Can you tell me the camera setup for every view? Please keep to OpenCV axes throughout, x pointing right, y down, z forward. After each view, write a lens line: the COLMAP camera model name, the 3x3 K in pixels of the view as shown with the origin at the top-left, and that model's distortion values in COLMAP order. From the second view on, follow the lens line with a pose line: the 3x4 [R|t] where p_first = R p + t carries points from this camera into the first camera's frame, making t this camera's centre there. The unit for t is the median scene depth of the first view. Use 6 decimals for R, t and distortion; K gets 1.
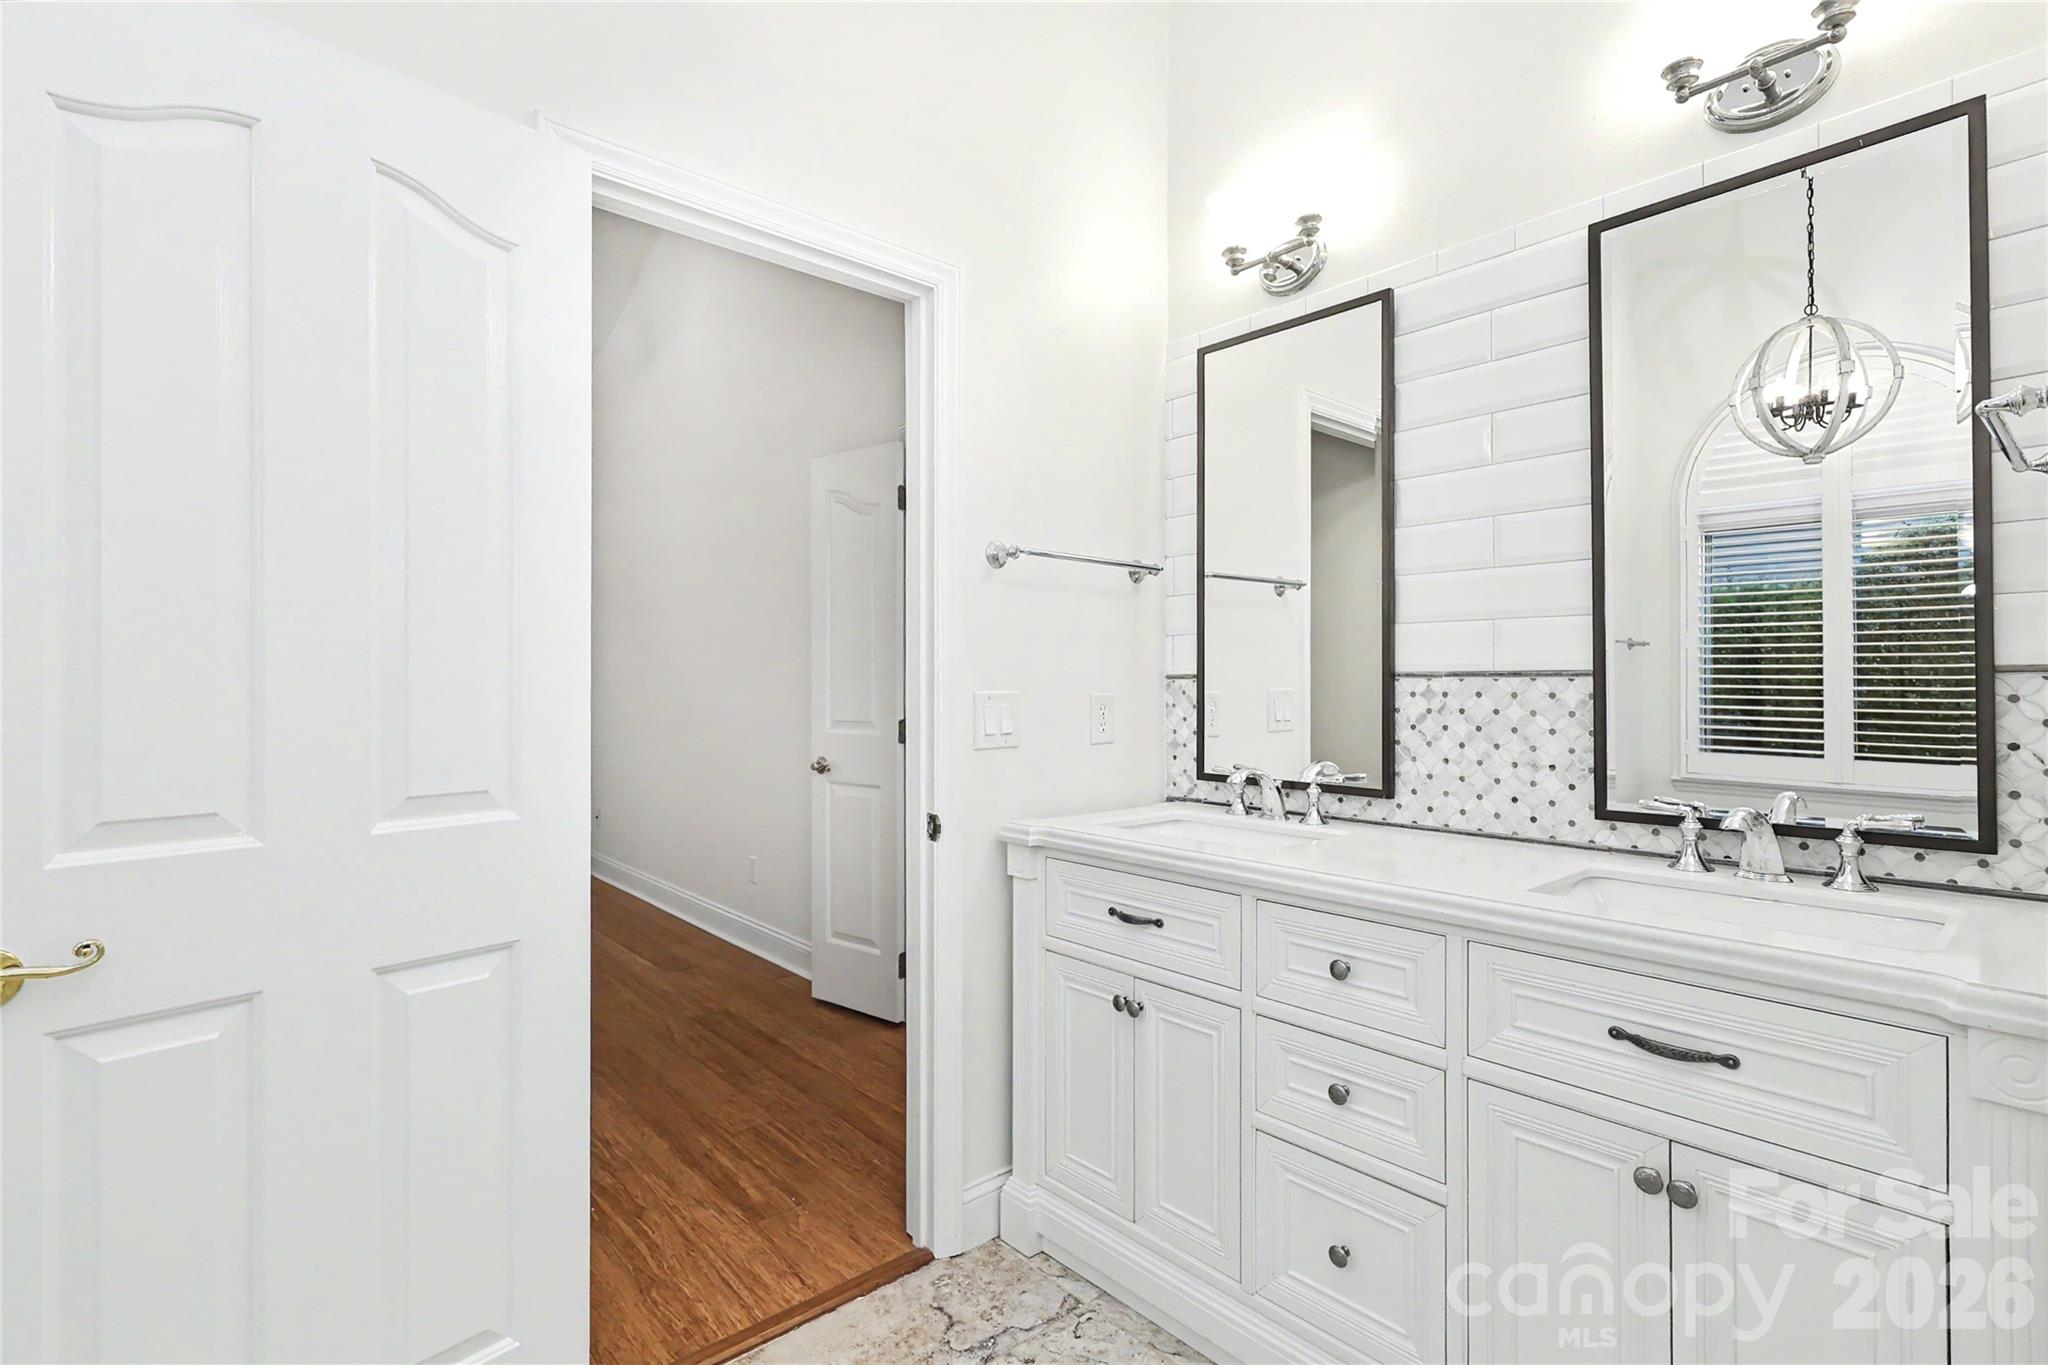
lens RADIAL K [[960.1, 0, 1025.6], [0, 960.1, 681.8], [0, 0, 1]] dist [0.002129, 0.001877]
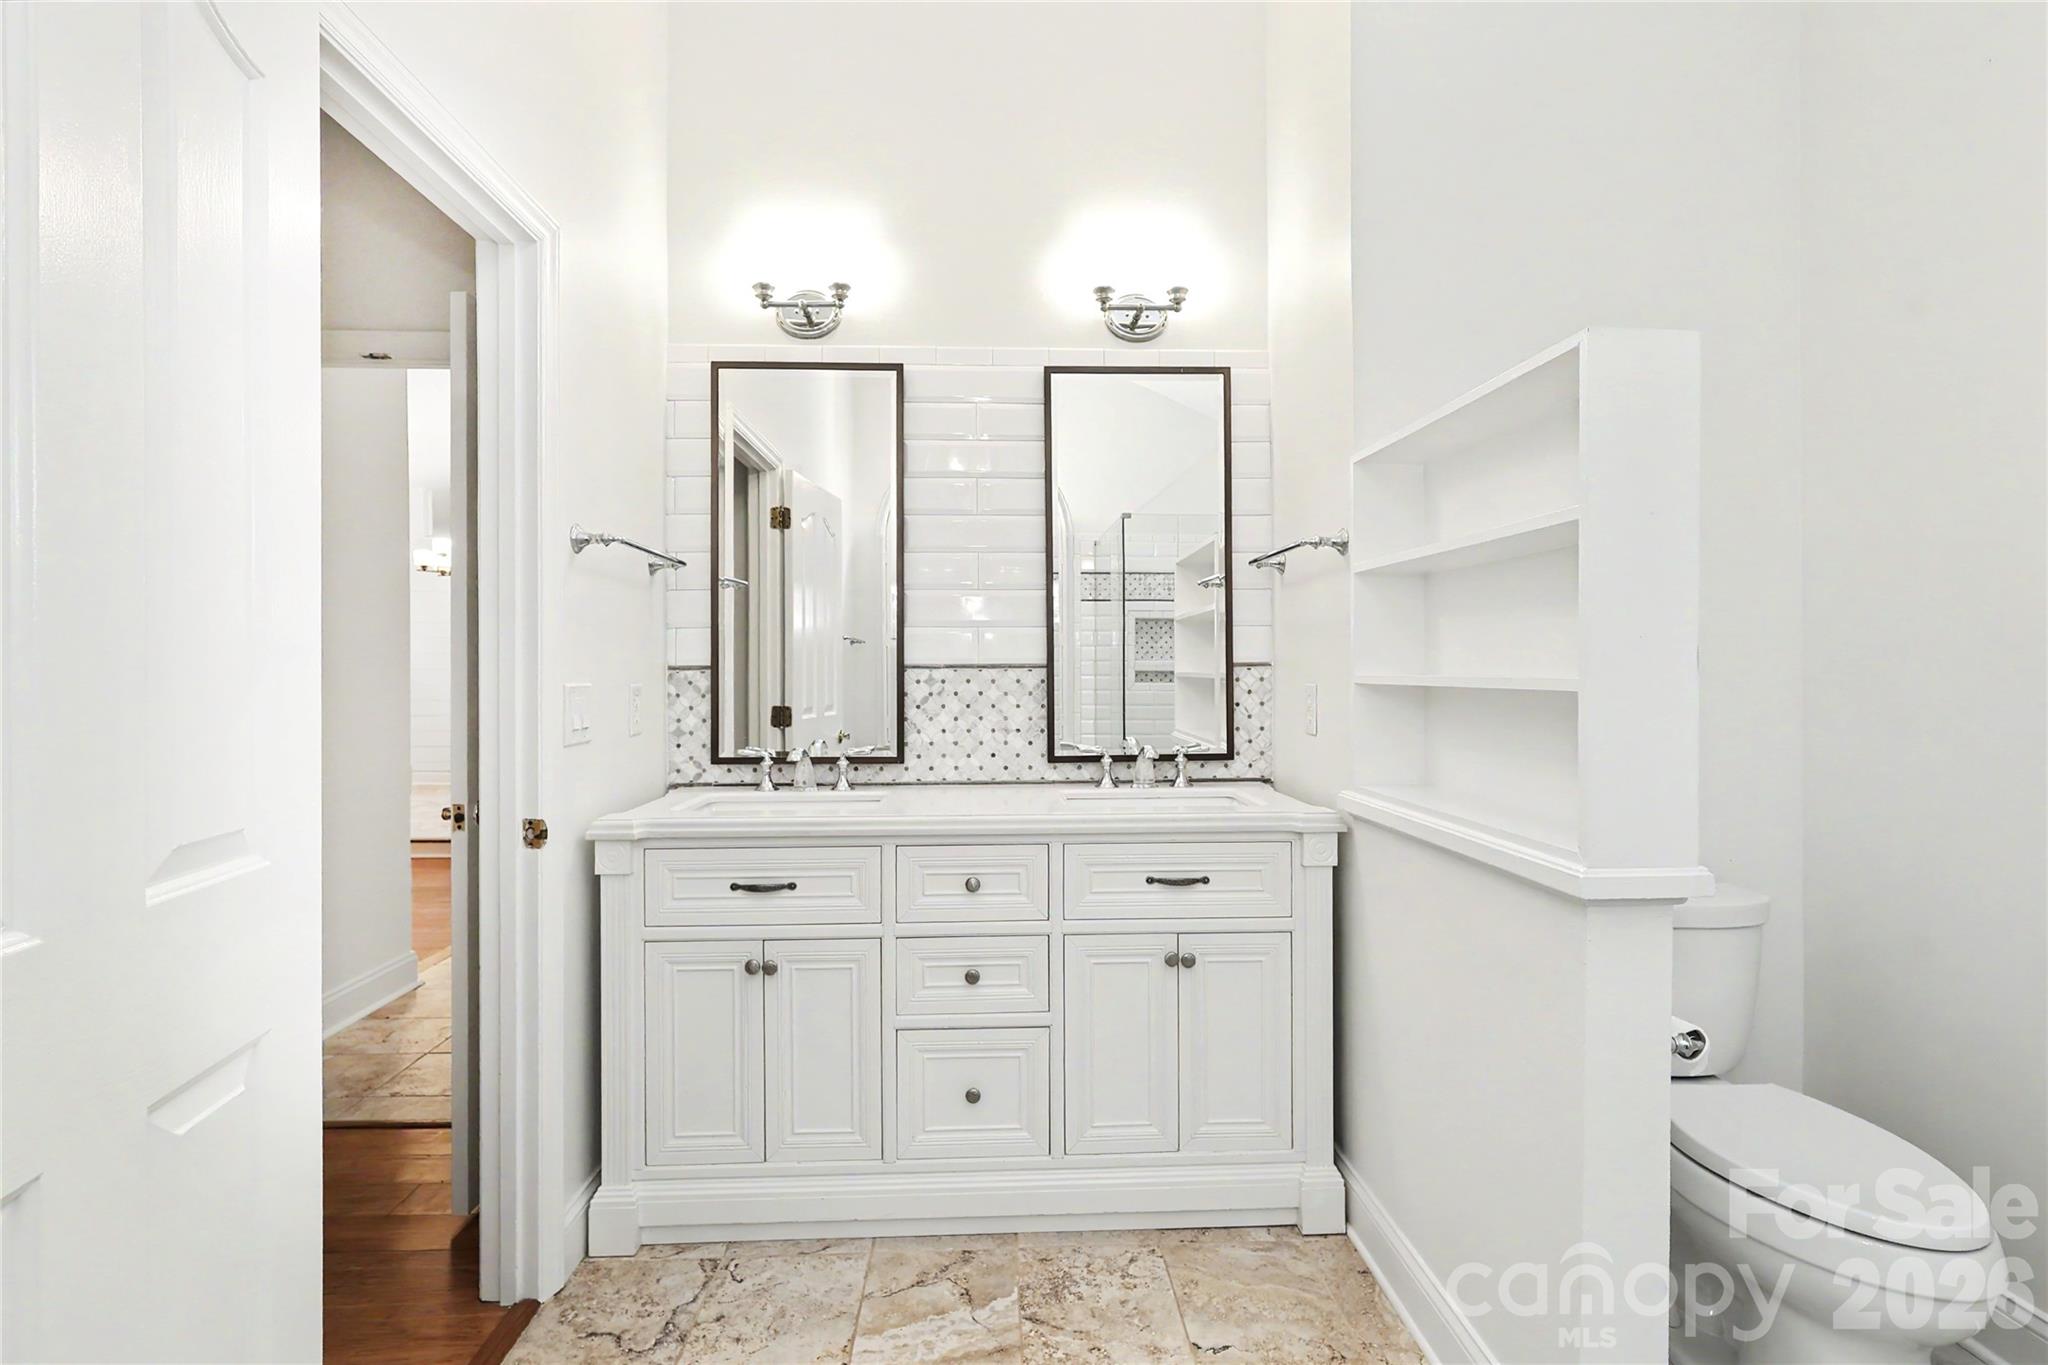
lens RADIAL K [[960.1, 0, 1023.9], [0, 960.1, 674.6], [0, 0, 1]] dist [0.002129, 0.001877]
pose [[0.636394, -0.006046, 0.771340, -0.539968], [0.002588, 0.999980, 0.005702, -0.003787], [-0.771360, -0.001633, 0.636397, 0.066185]]
